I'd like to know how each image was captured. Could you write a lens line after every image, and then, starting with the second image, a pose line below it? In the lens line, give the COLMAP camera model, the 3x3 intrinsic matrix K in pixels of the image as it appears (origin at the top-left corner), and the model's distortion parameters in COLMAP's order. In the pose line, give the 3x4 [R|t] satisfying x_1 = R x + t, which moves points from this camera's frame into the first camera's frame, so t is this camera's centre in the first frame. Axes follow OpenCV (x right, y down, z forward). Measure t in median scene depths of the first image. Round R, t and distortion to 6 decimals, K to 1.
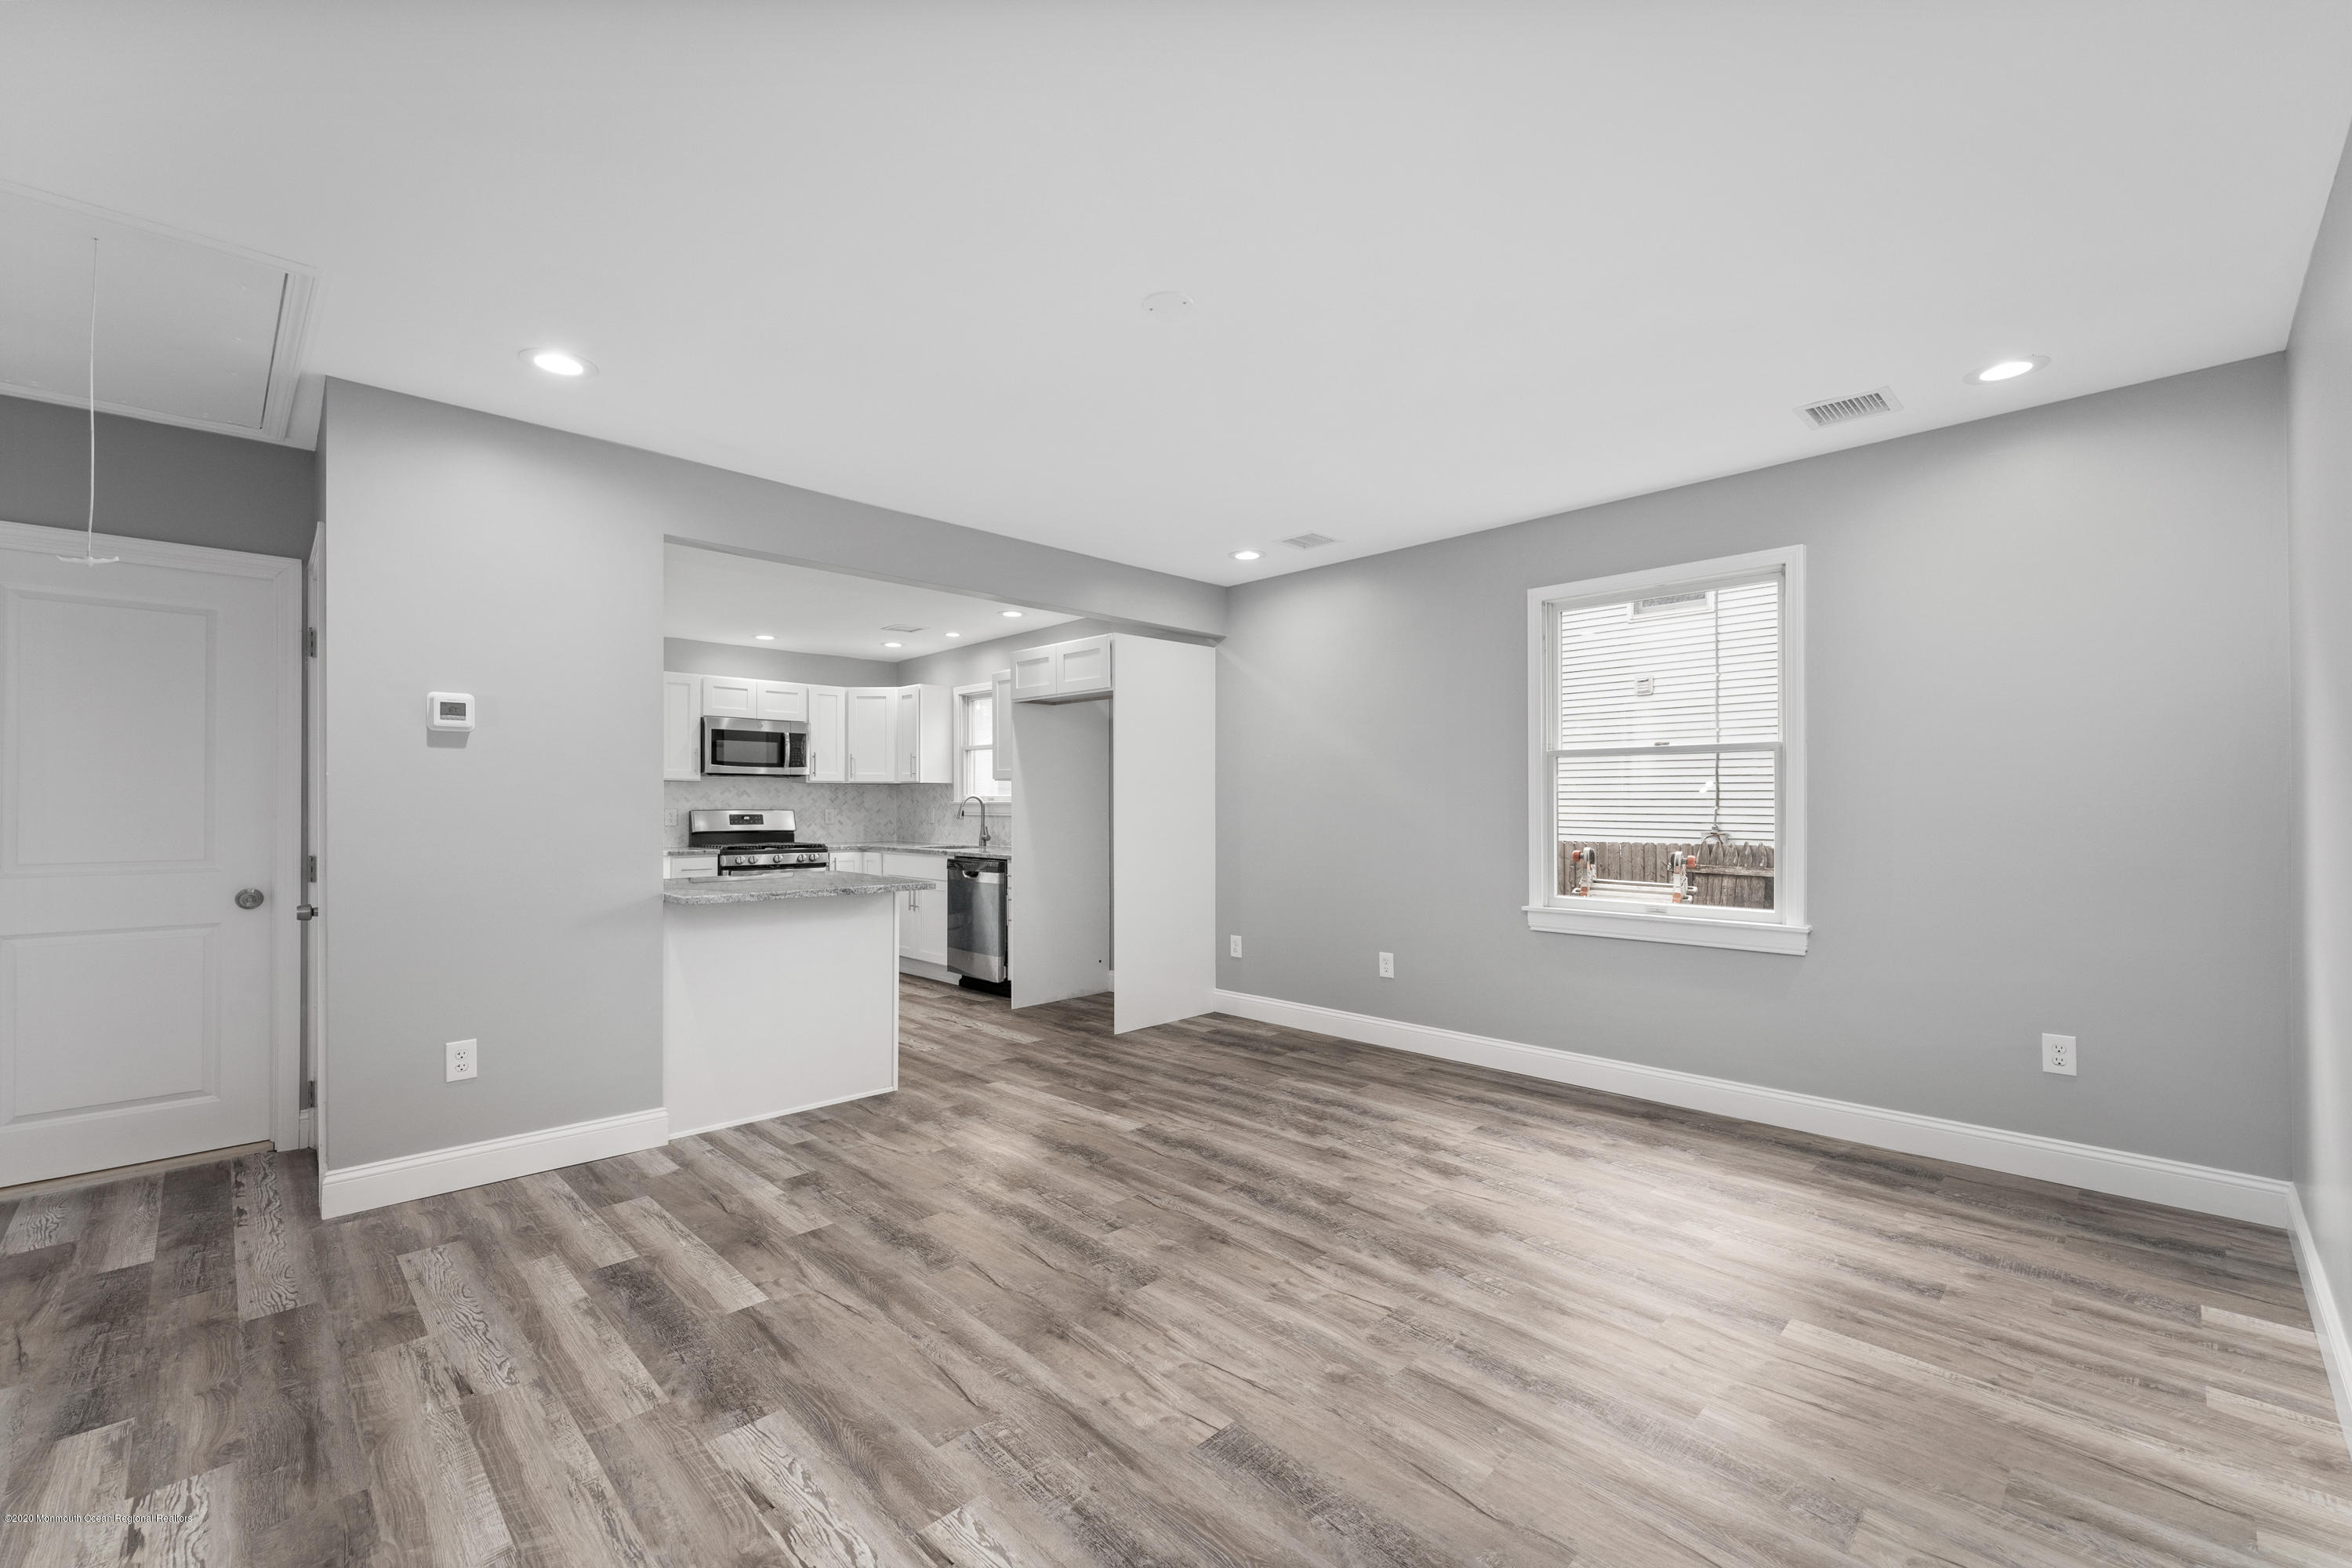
lens RADIAL K [[984.0, 0, 1182.2], [0, 984.0, 798.3], [0, 0, 1]] dist [-0.001914, -0.000121]
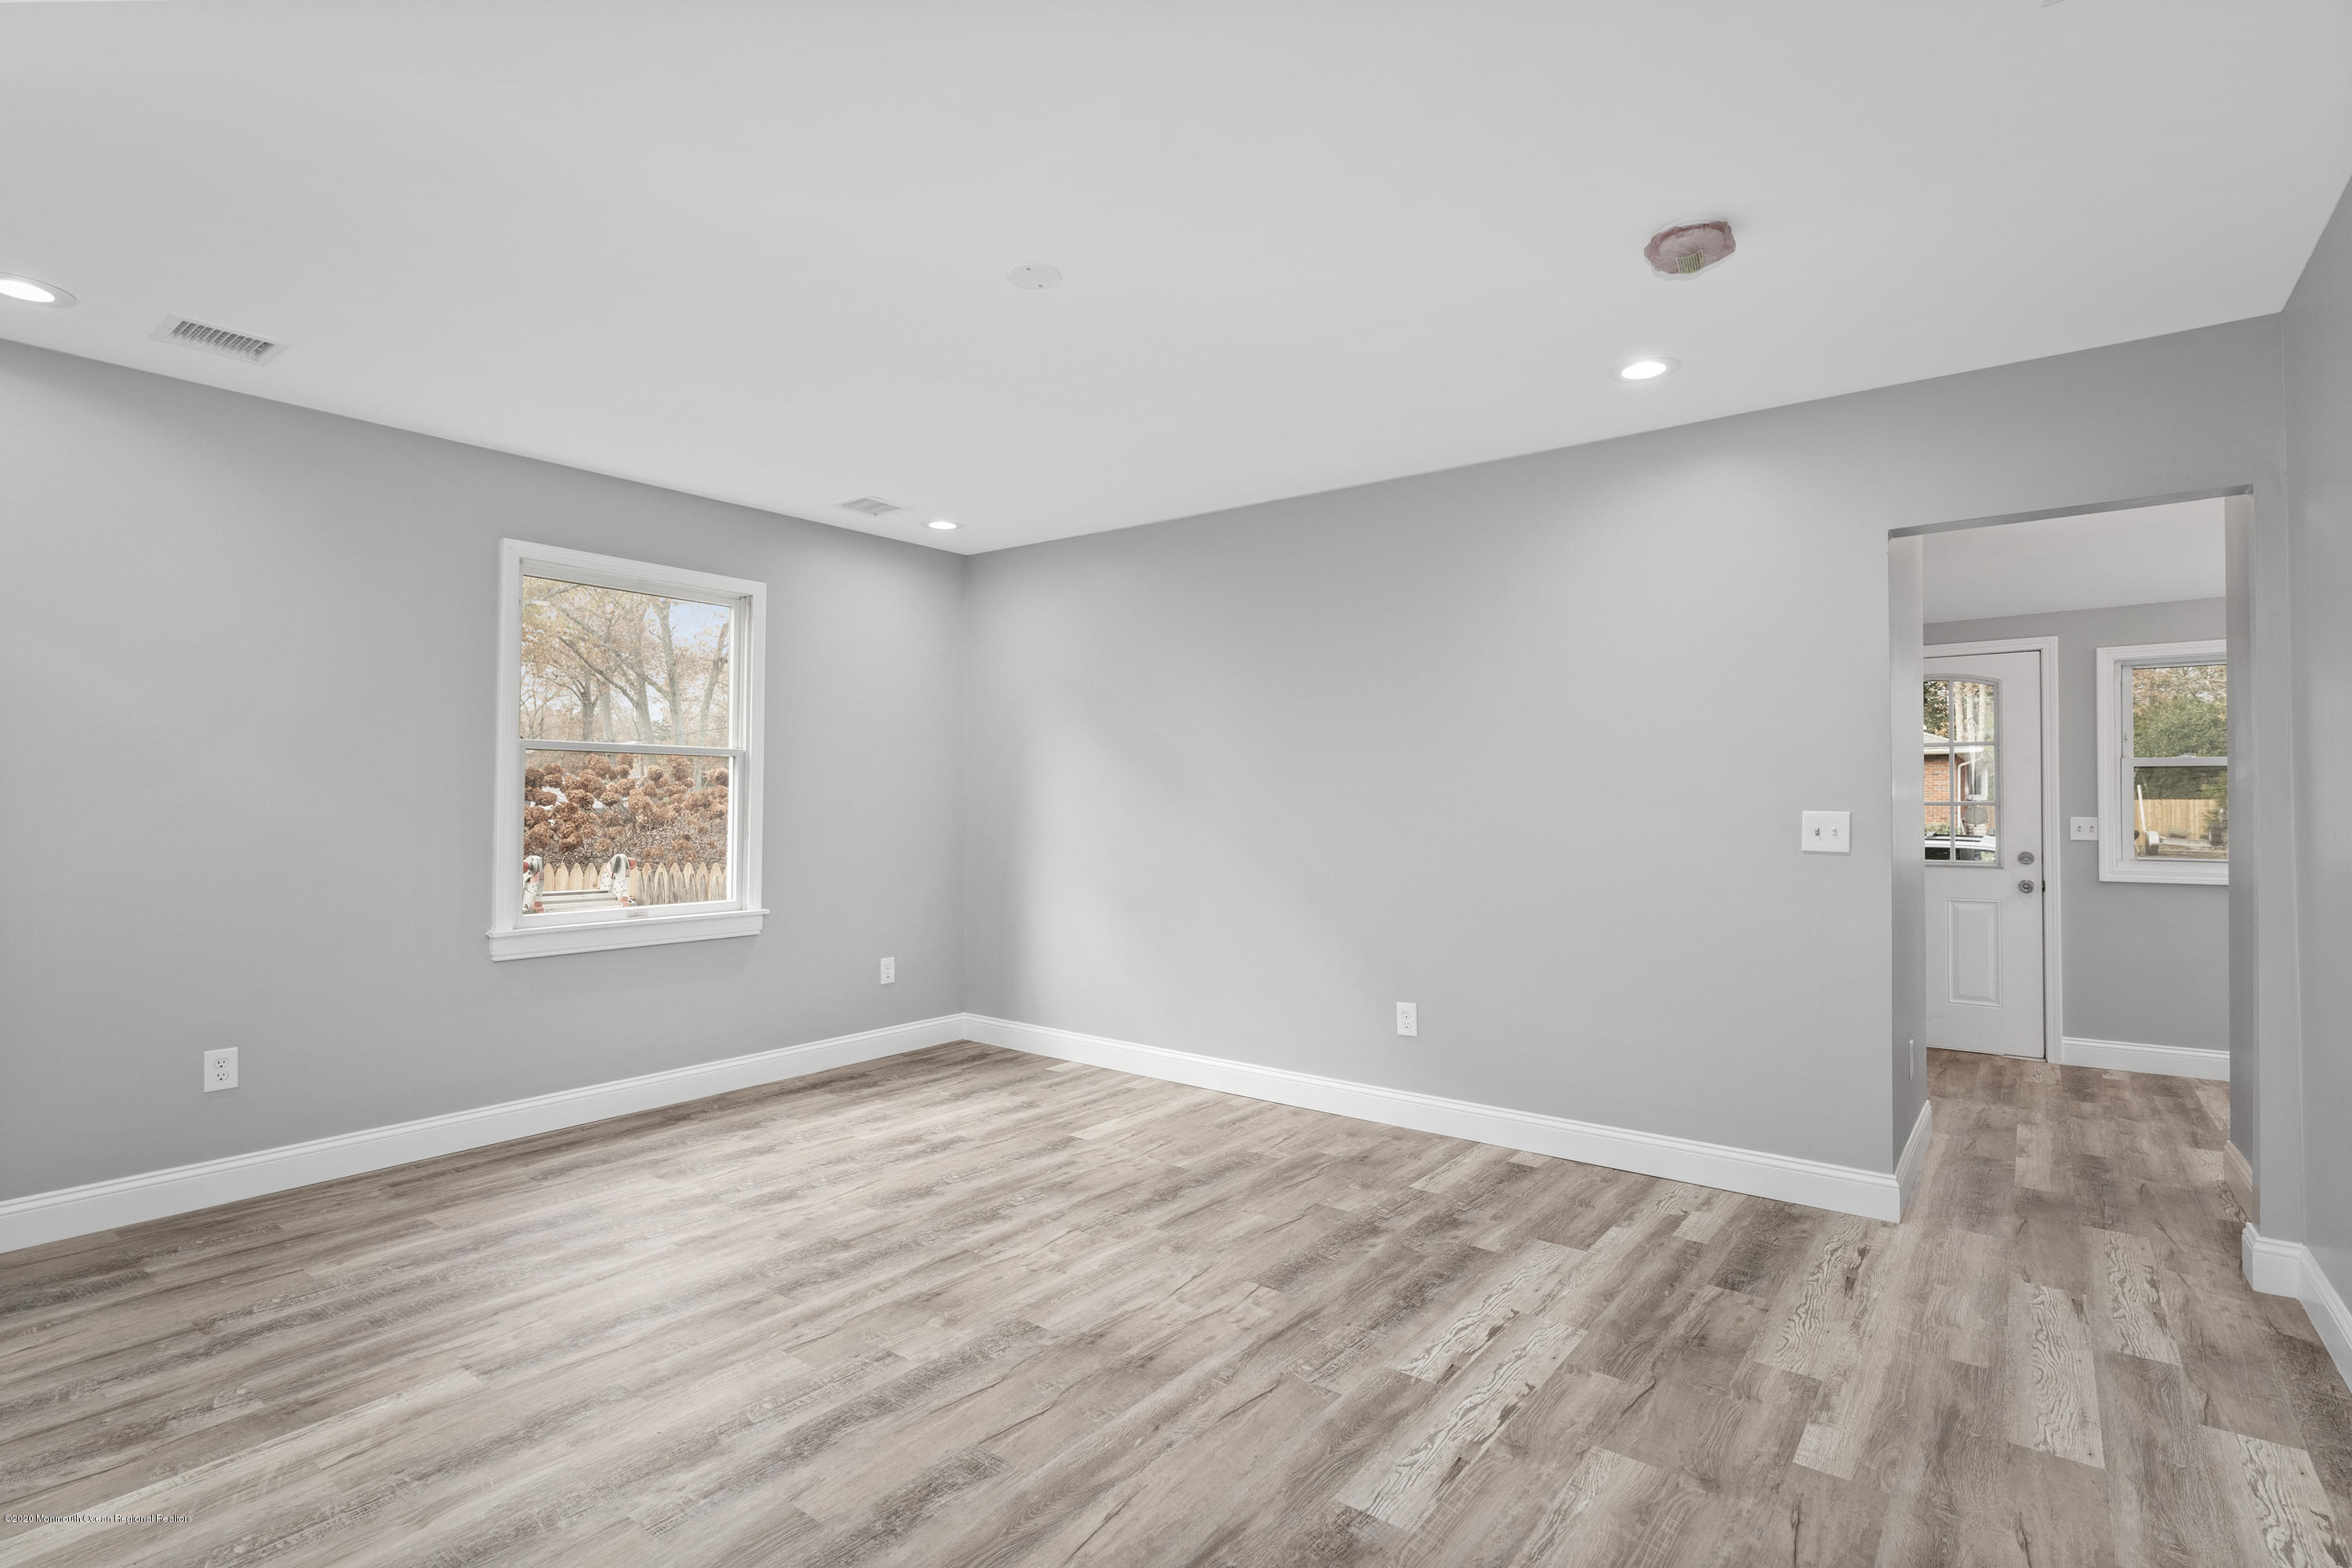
lens RADIAL K [[1108.2, 0, 1176.0], [0, 1108.2, 784.0], [0, 0, 1]] dist [-0.001450, -0.000918]
pose [[-0.135933, 0.016620, 0.990579, -0.922562], [-0.008555, 0.999802, -0.017949, 0.001655], [-0.990681, -0.010915, -0.135764, 0.857779]]
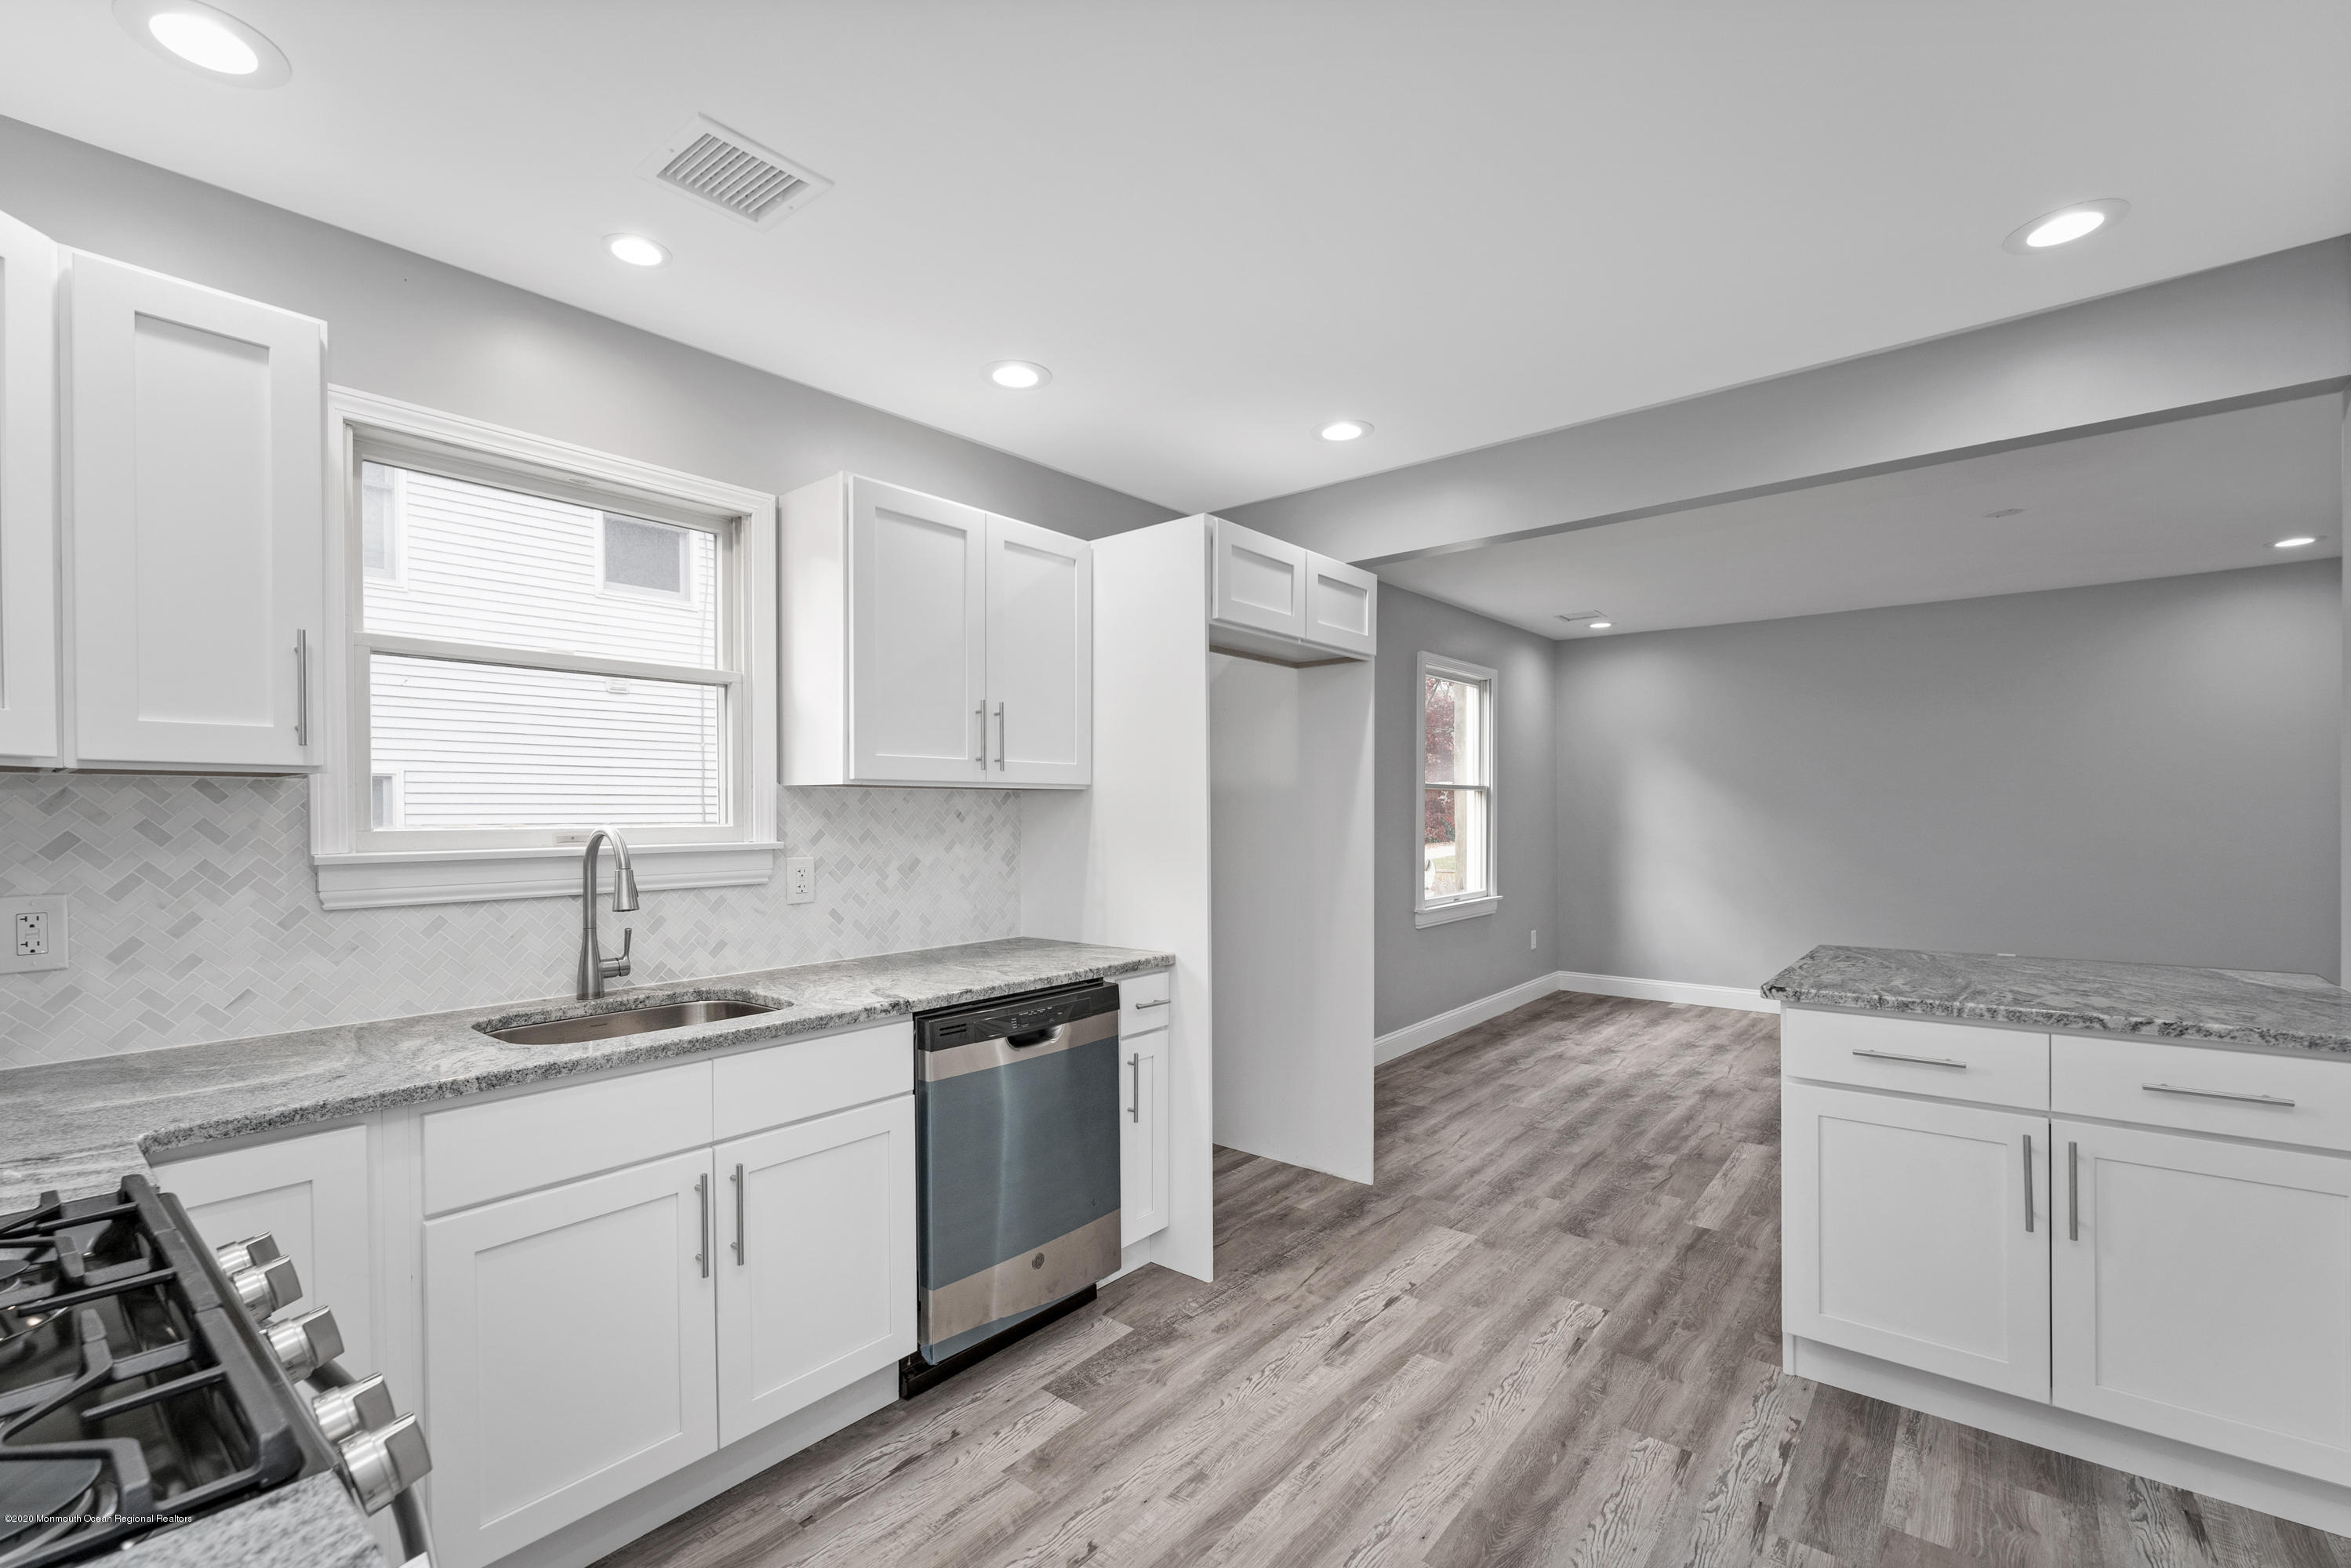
lens RADIAL K [[1015.6, 0, 1167.6], [0, 1015.6, 819.2], [0, 0, 1]] dist [-0.003064, -0.000389]
pose [[-0.092984, -0.005627, 0.995652, -1.295358], [0.004182, 0.999973, 0.006042, -0.015536], [-0.995659, 0.004725, -0.092958, 2.130799]]
